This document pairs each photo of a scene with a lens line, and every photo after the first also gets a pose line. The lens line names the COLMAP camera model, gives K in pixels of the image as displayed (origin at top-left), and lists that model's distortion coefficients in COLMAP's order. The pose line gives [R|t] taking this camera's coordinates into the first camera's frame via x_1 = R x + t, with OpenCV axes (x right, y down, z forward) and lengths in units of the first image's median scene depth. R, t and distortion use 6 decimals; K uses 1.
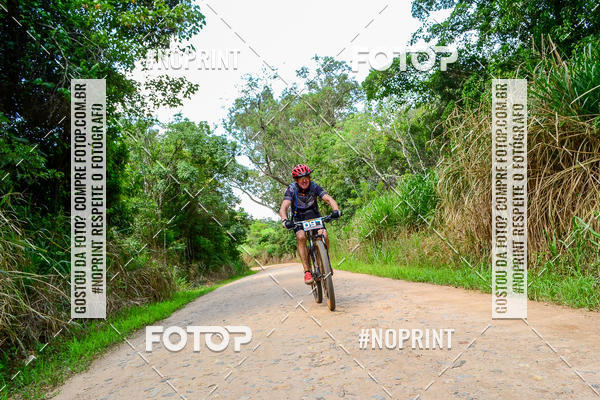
lens RADIAL K [[2164.3, 0, 299.5], [0, 2164.3, 198.7], [0, 0, 1]] dist [6.138277, 3.631520]
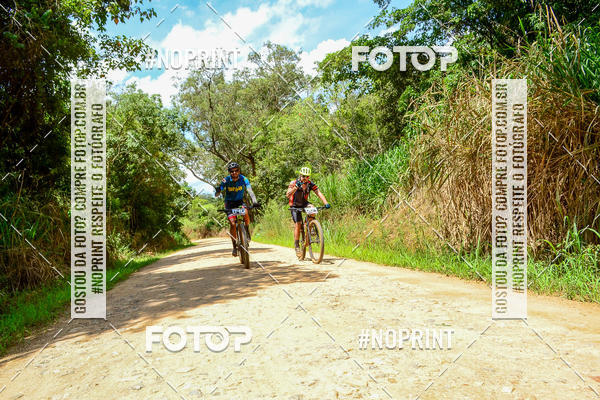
lens RADIAL K [[634.0, 0, 299.8], [0, 634.0, 202.3], [0, 0, 1]] dist [-0.005171, 0.008333]
pose [[0.976108, 0.061051, 0.208531, -0.036361], [-0.056944, 0.998048, -0.025649, 0.018609], [-0.209690, 0.013162, 0.977679, 0.690844]]
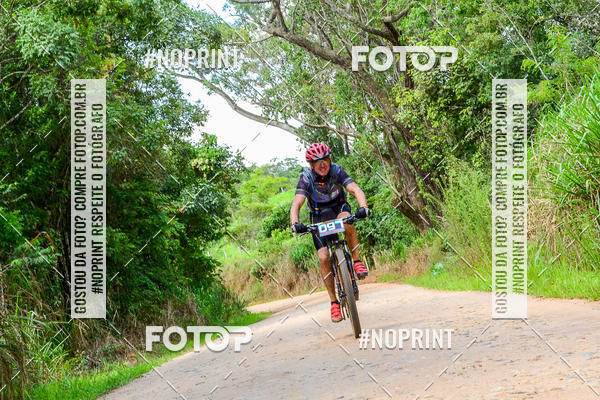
lens RADIAL K [[3579.7, 0, 300.2], [0, 3579.7, 211.3], [0, 0, 1]] dist [0.620288, 16.075193]
pose [[0.997552, -0.069419, -0.008447, -0.008049], [0.069499, 0.997536, 0.009550, 0.011910], [0.007763, -0.010114, 0.999919, 0.428174]]
